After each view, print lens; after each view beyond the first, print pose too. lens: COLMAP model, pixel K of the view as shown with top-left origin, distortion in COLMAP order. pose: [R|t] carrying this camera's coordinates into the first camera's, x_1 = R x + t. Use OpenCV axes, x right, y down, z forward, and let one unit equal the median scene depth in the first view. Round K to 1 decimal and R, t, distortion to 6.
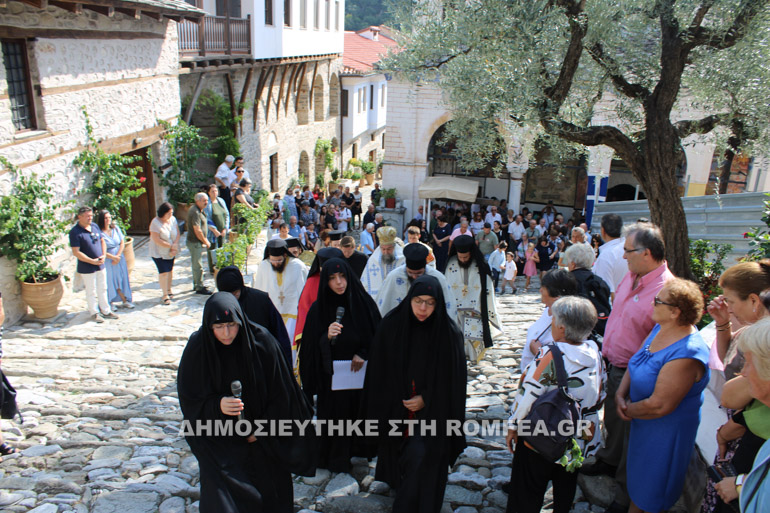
lens RADIAL K [[638.4, 0, 385.0], [0, 638.4, 256.5], [0, 0, 1]] dist [-0.171857, 0.162622]
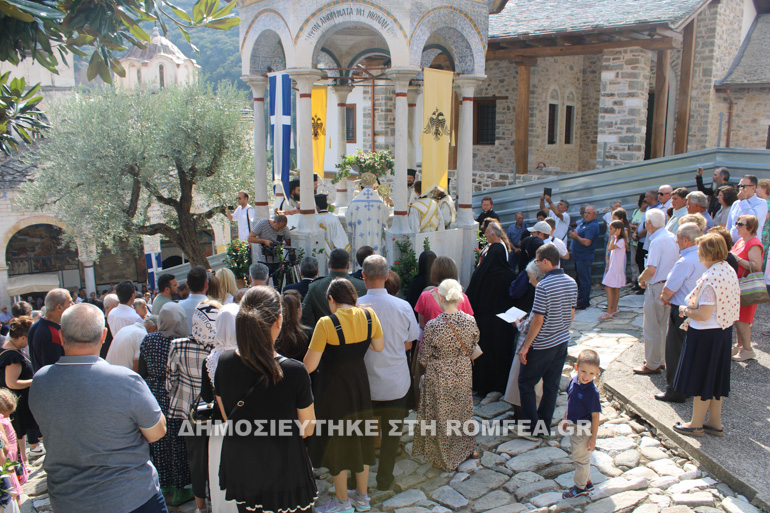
lens RADIAL K [[639.8, 0, 384.1], [0, 639.8, 255.9], [0, 0, 1]] dist [-0.172670, 0.160085]
pose [[0.758312, -0.159288, 0.632131, -0.119998], [0.236475, 0.970853, -0.039038, 0.042125], [-0.607488, 0.179086, 0.773878, -0.303911]]
